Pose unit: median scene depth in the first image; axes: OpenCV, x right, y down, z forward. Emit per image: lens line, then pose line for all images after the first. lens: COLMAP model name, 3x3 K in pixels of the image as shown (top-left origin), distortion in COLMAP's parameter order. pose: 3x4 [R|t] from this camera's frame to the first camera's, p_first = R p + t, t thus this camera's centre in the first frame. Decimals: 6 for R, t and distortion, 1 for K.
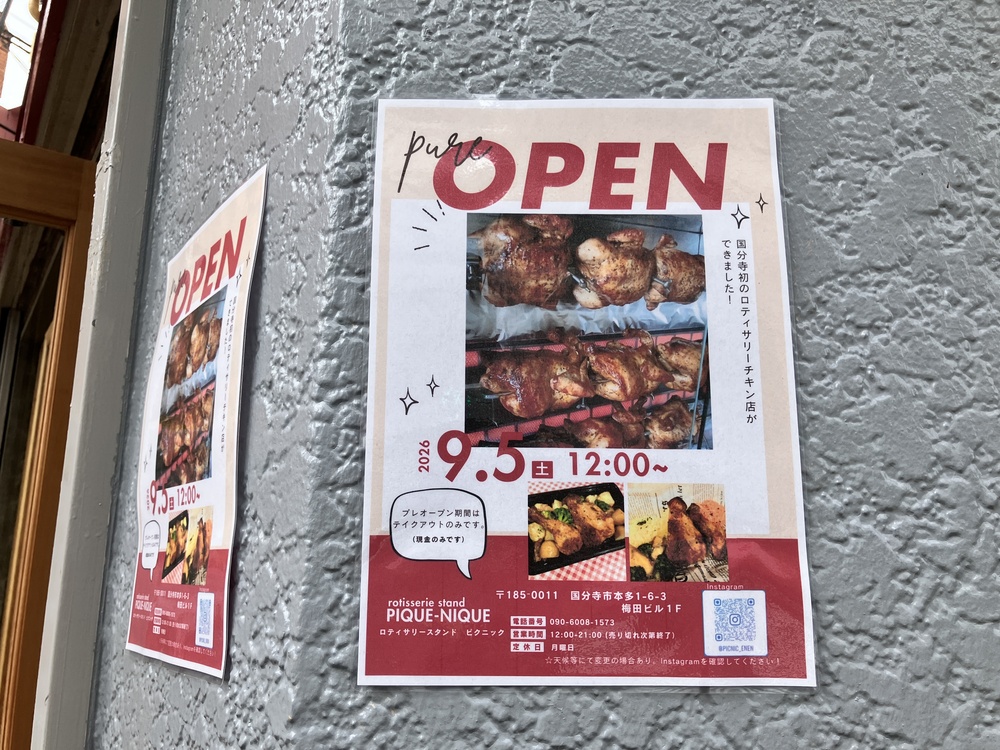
lens RADIAL K [[801.5, 0, 496.9], [0, 801.5, 371.9], [0, 0, 1]] dist [0.035270, -0.007307]
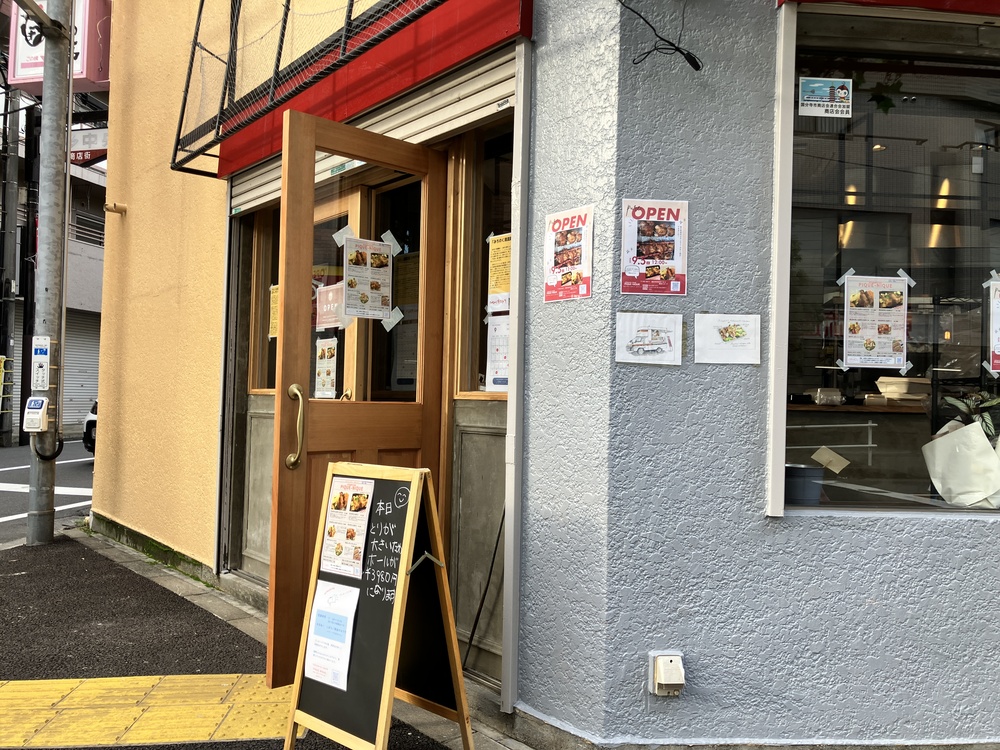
lens RADIAL K [[801.5, 0, 501.1], [0, 801.5, 378.6], [0, 0, 1]] dist [0.035270, -0.007307]
pose [[0.994063, 0.013240, 0.107995, -1.747334], [-0.034768, 0.979183, 0.199980, -0.208943], [-0.103099, -0.202548, 0.973830, -5.184170]]
